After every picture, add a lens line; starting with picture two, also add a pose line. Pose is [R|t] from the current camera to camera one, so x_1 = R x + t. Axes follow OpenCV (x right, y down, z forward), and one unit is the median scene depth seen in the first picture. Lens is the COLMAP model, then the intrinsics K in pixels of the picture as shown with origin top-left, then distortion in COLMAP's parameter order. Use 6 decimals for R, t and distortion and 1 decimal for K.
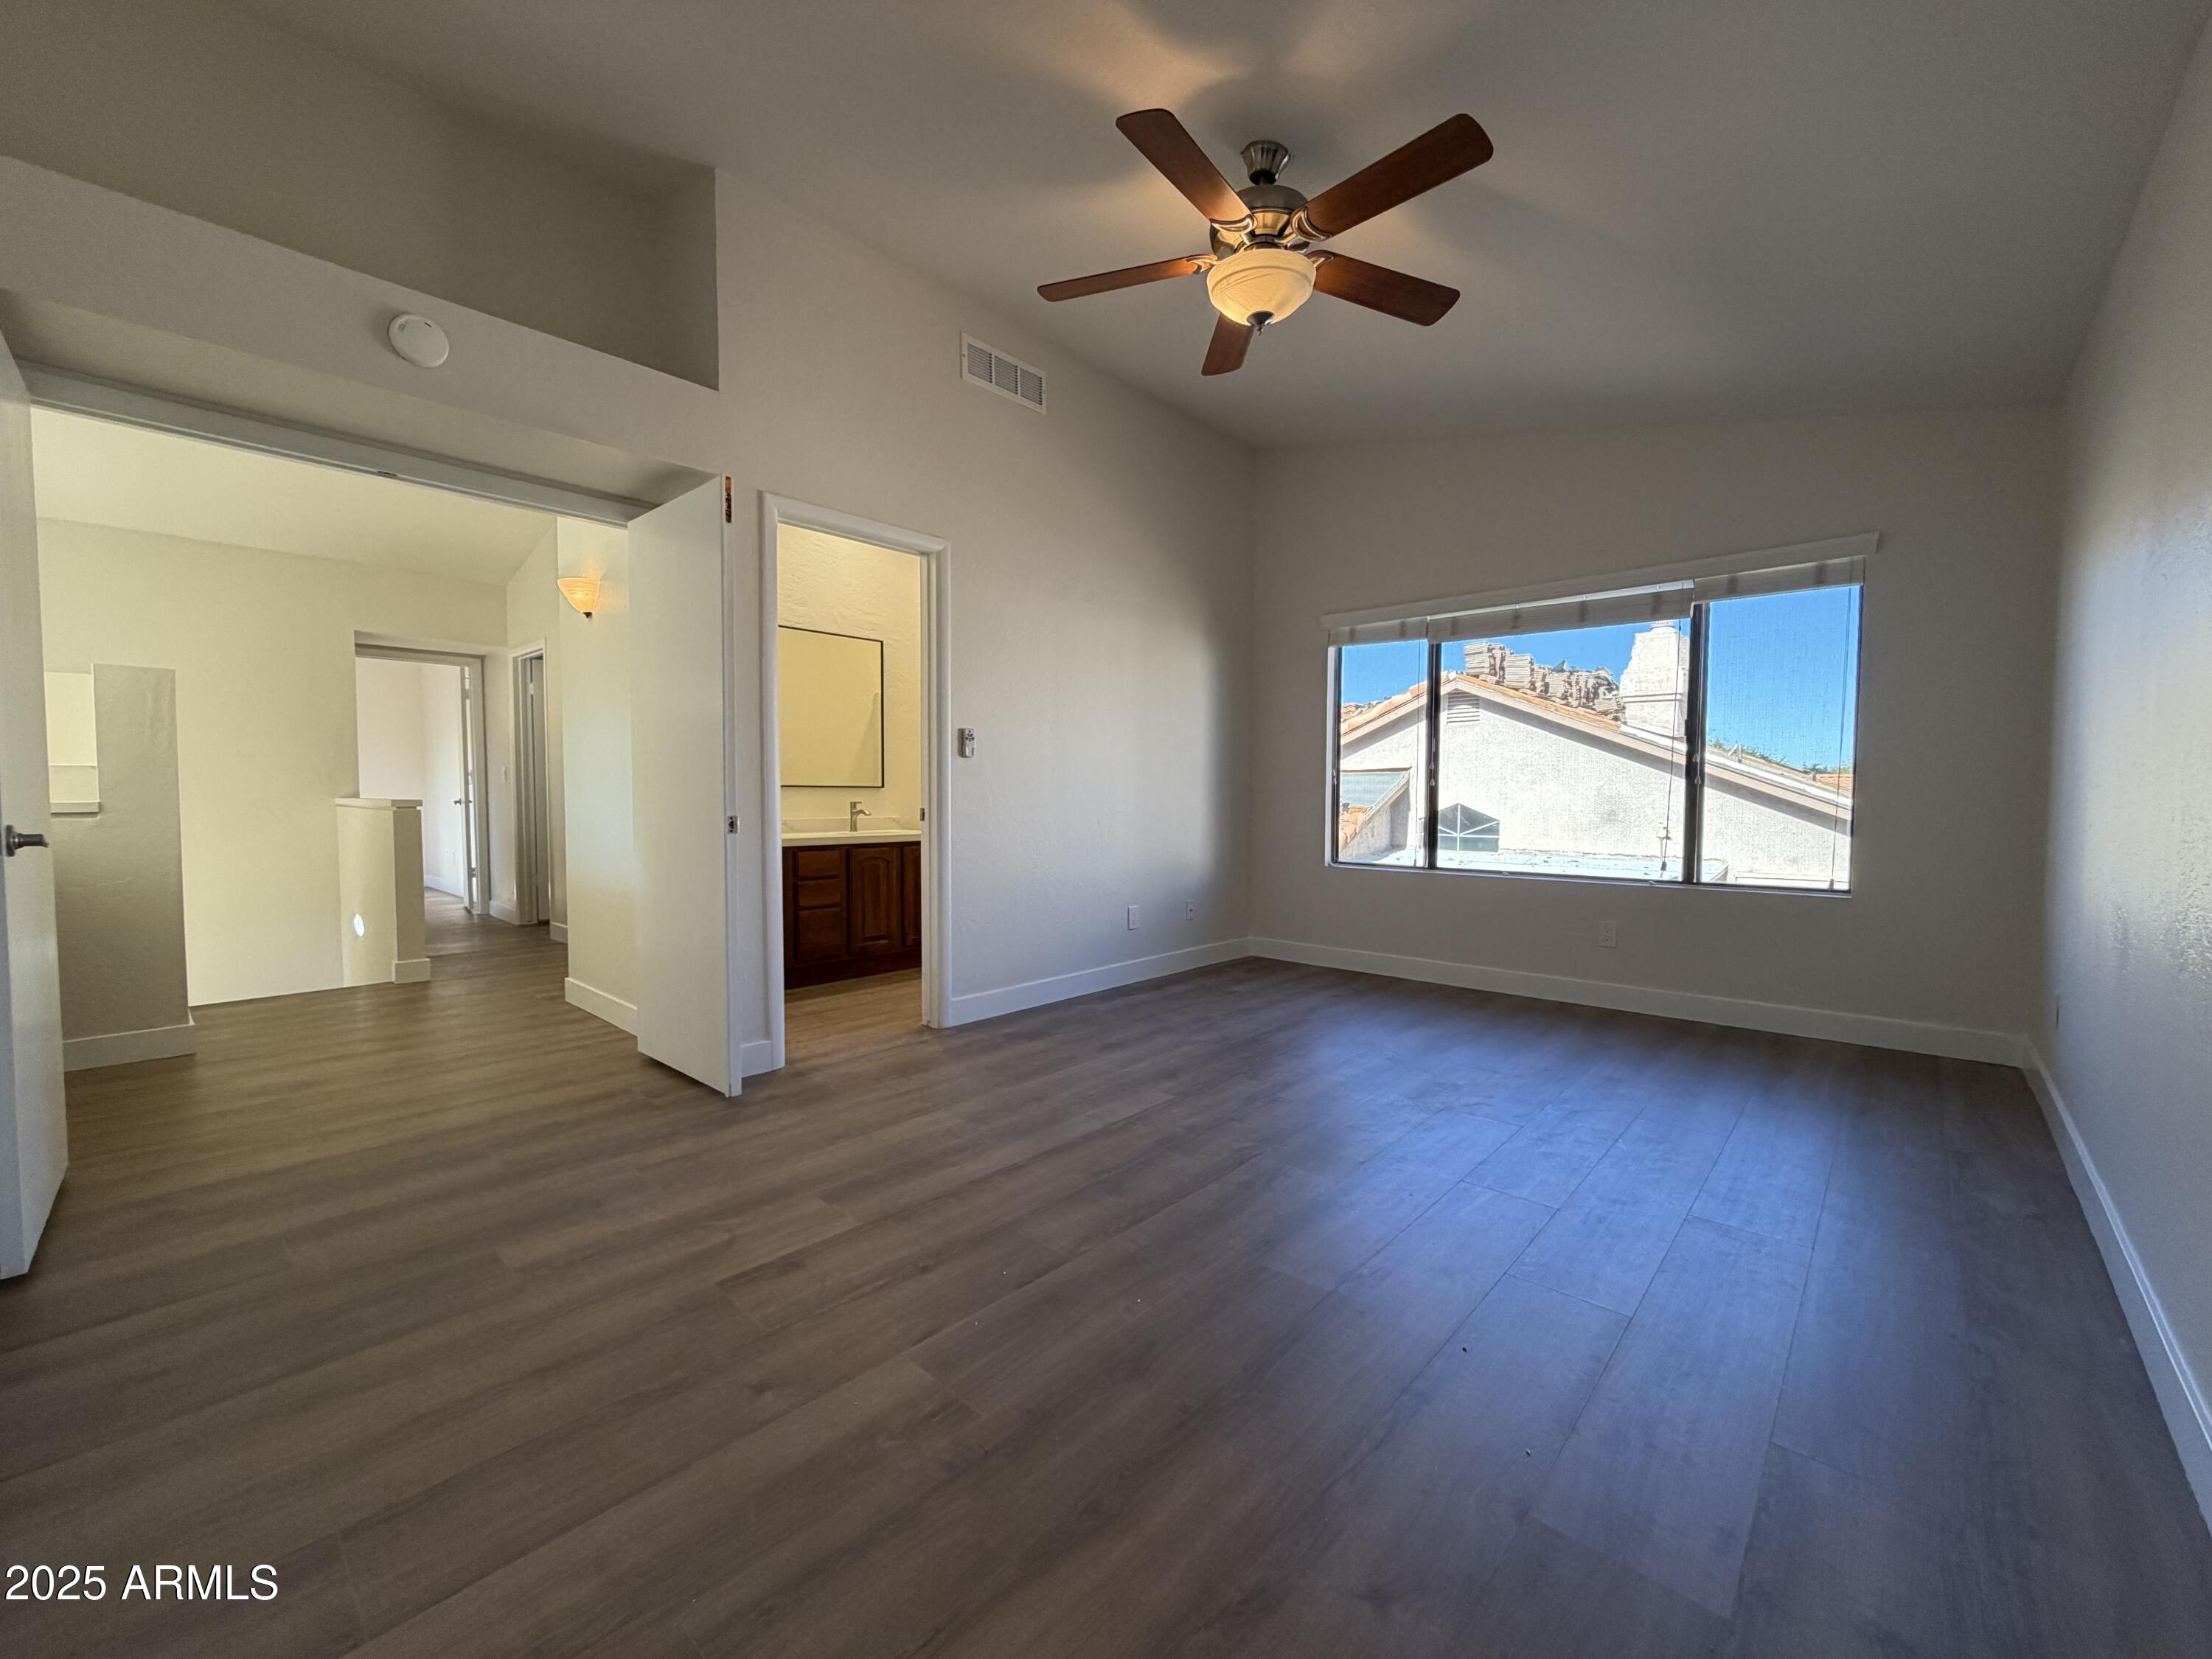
lens RADIAL K [[882.0, 0, 1096.4], [0, 882.0, 833.7], [0, 0, 1]] dist [0.001598, 0.000147]
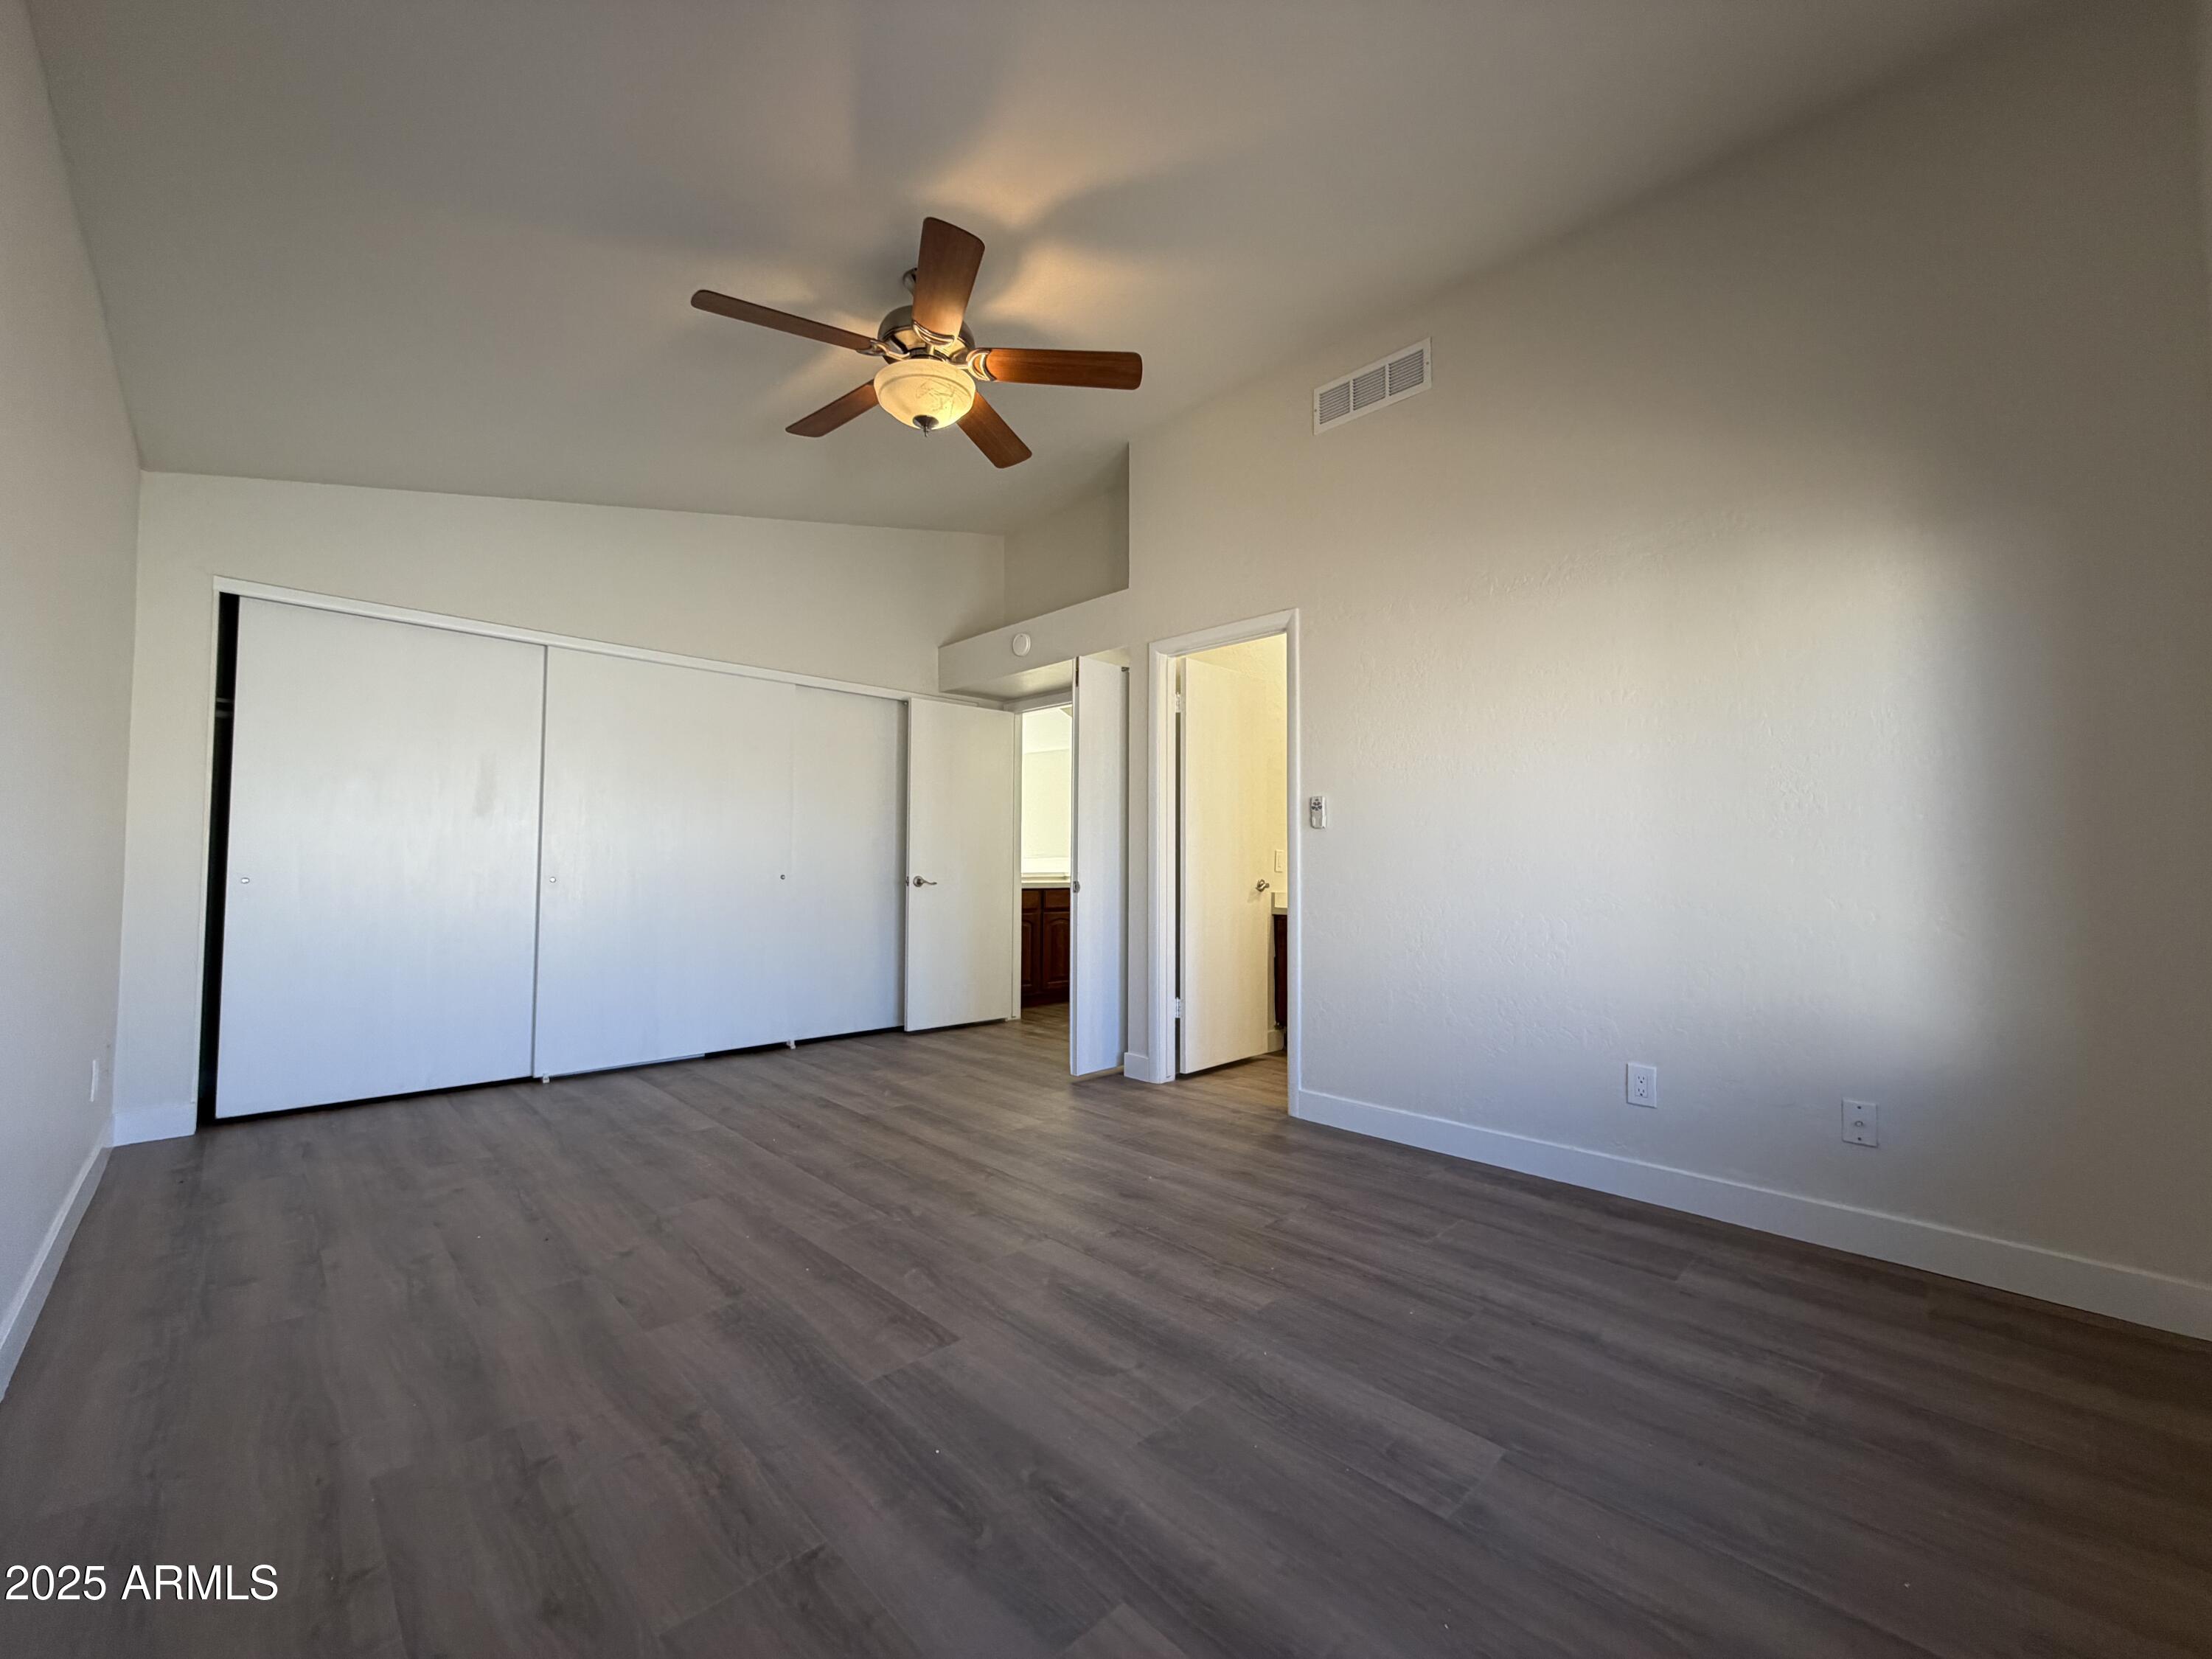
lens RADIAL K [[882.0, 0, 1104.8], [0, 882.0, 831.8], [0, 0, 1]] dist [0.001598, 0.000147]
pose [[-0.049778, -0.045592, -0.997719, 0.854254], [-0.054412, 0.997598, -0.042872, -0.033372], [0.997277, 0.052154, -0.052139, 0.903812]]
